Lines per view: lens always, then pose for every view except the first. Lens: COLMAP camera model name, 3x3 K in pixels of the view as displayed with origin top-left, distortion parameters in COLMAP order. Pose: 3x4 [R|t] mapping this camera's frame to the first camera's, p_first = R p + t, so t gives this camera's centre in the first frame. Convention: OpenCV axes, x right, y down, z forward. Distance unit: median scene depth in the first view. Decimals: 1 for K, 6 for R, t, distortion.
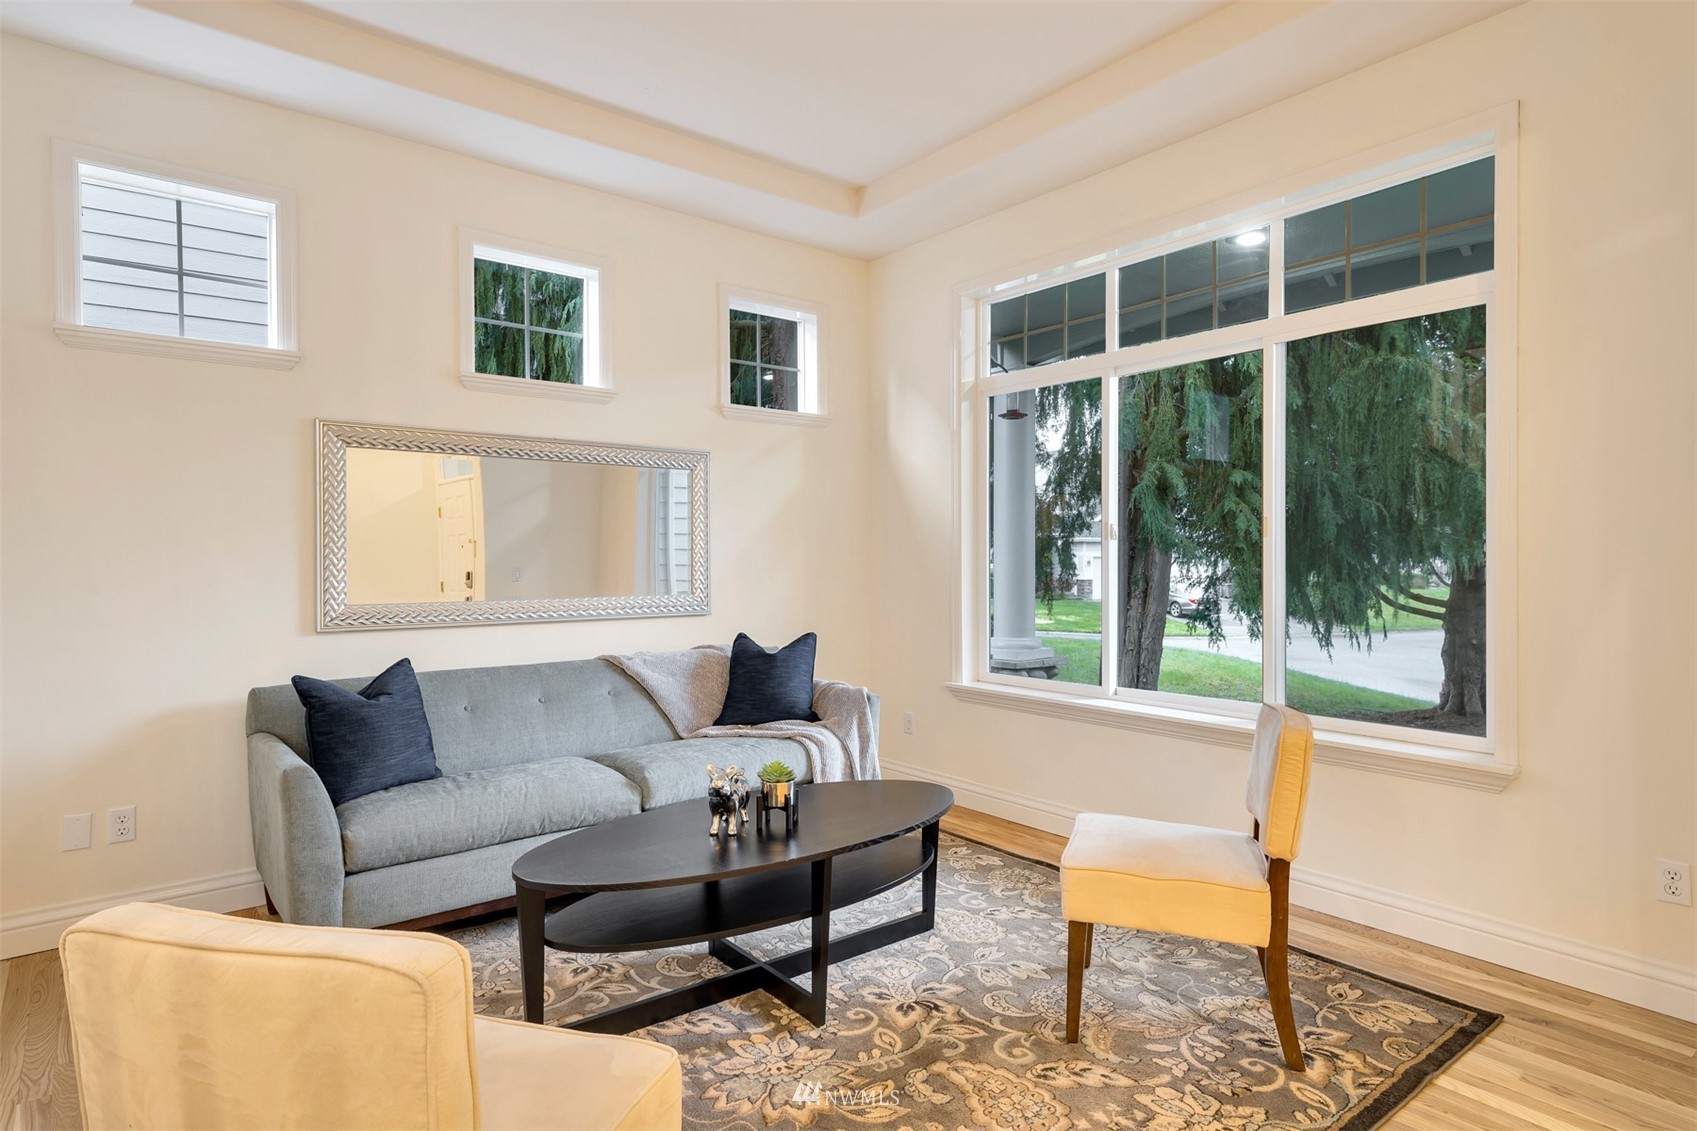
lens RADIAL K [[926.5, 0, 884.5], [0, 926.5, 560.6], [0, 0, 1]] dist [0.022791, 0.000442]
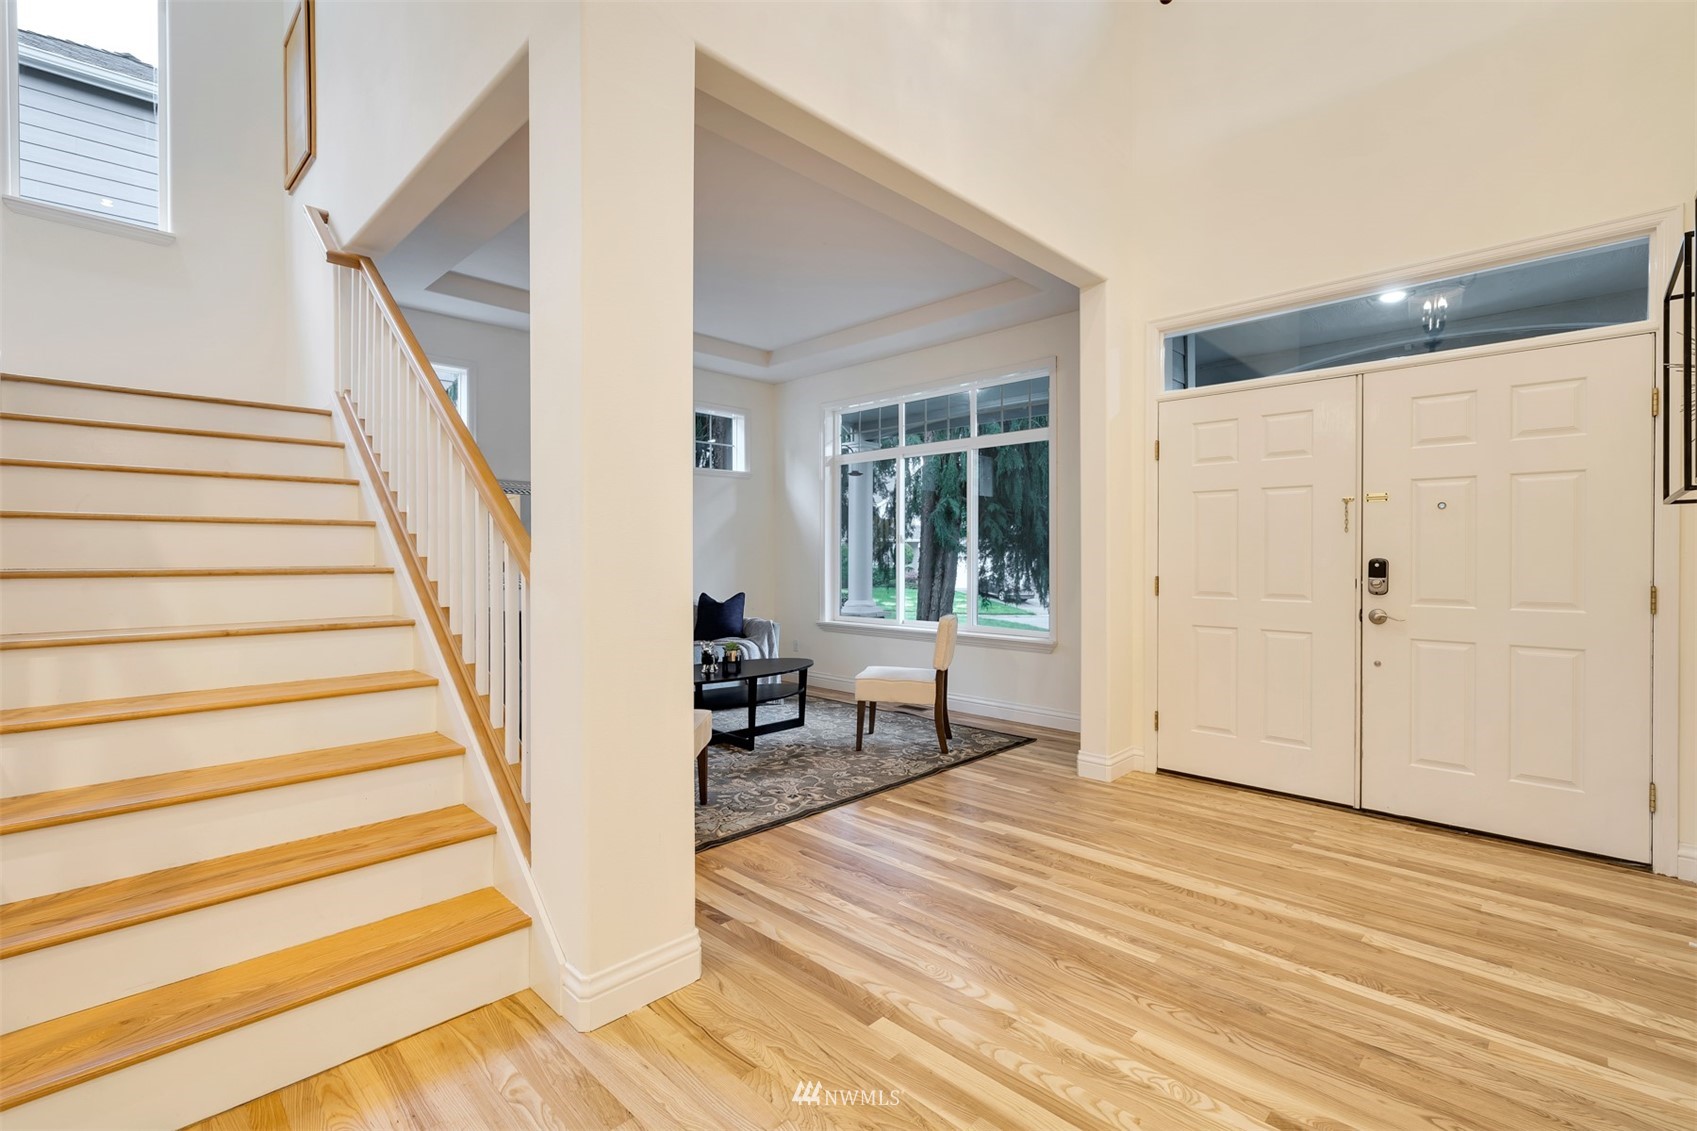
lens RADIAL K [[733.4, 0, 882.4], [0, 733.4, 554.7], [0, 0, 1]] dist [0.000631, -0.000025]
pose [[0.991455, 0.002704, 0.130421, 0.008818], [-0.001618, 0.999963, -0.008427, 0.016089], [-0.130439, 0.008144, 0.991423, -0.551917]]
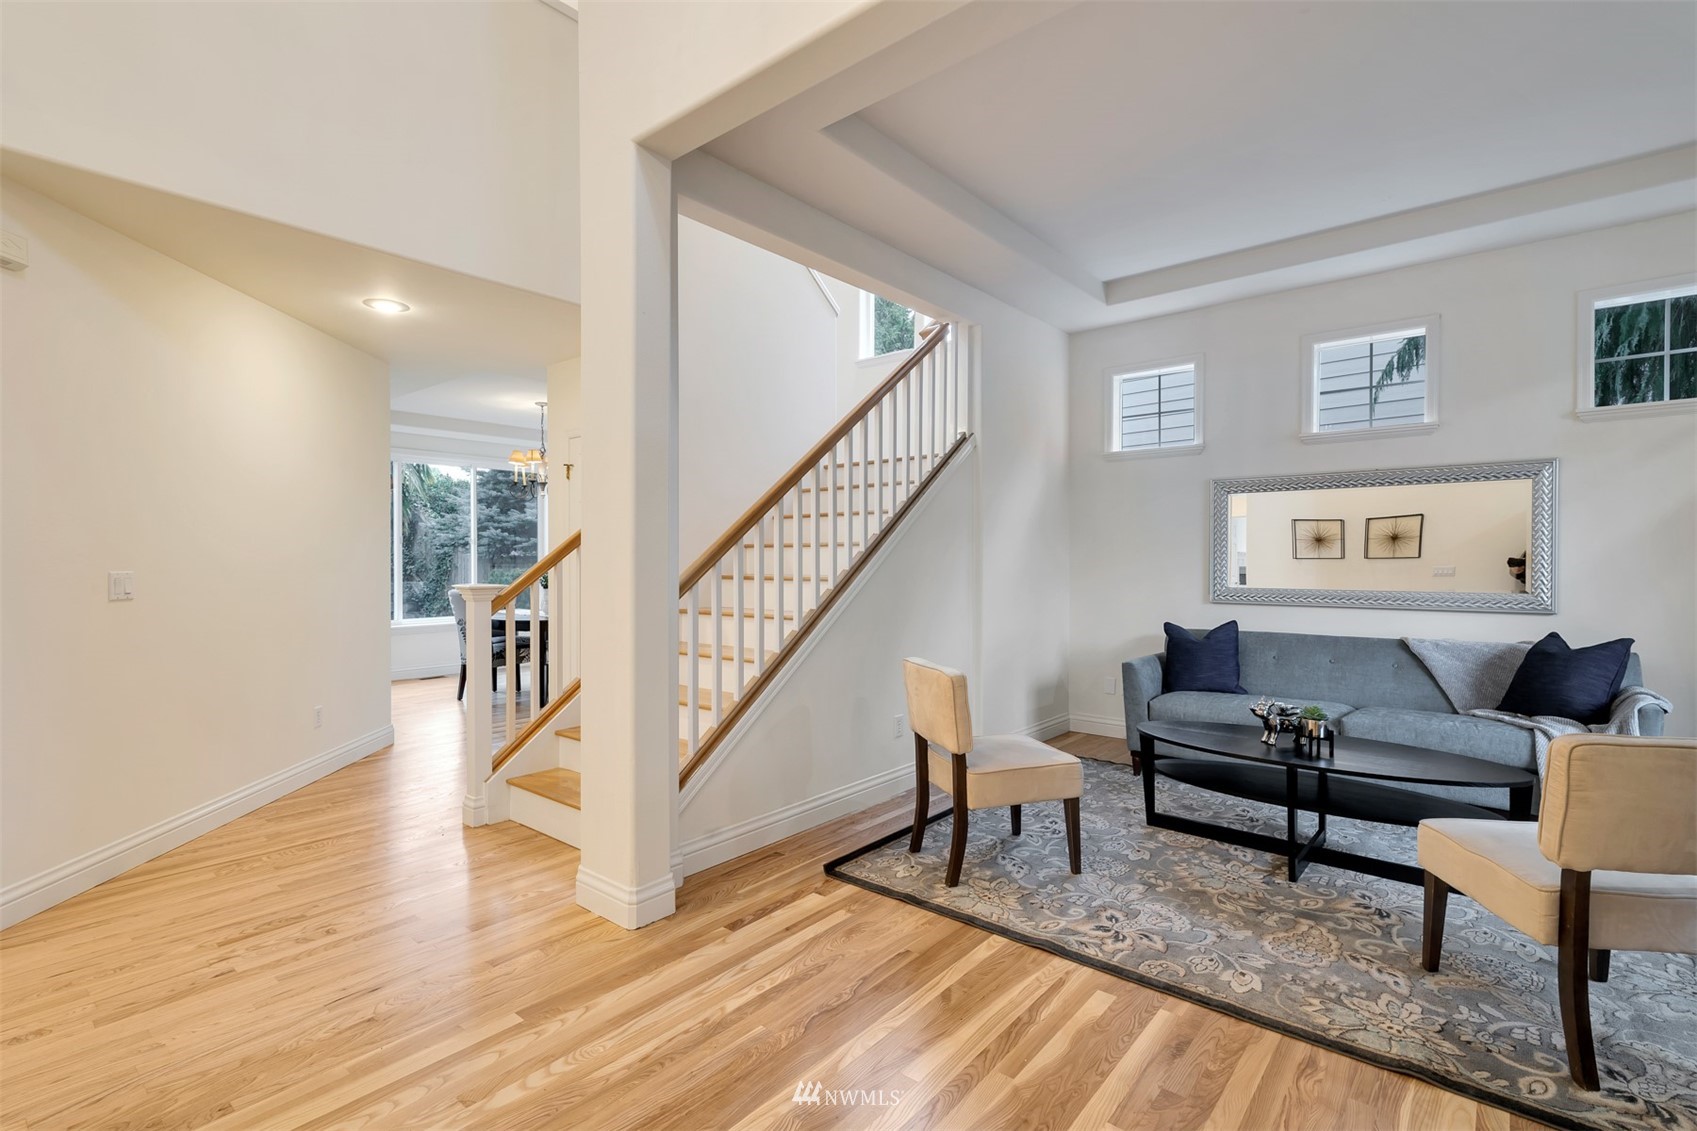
lens RADIAL K [[800.5, 0, 844.9], [0, 800.5, 570.7], [0, 0, 1]] dist [0.009831, -0.000106]
pose [[0.178413, 0.011560, -0.983888, 0.664103], [-0.001371, 0.999933, 0.011500, -0.000071], [0.983955, -0.000703, 0.178417, 0.057617]]
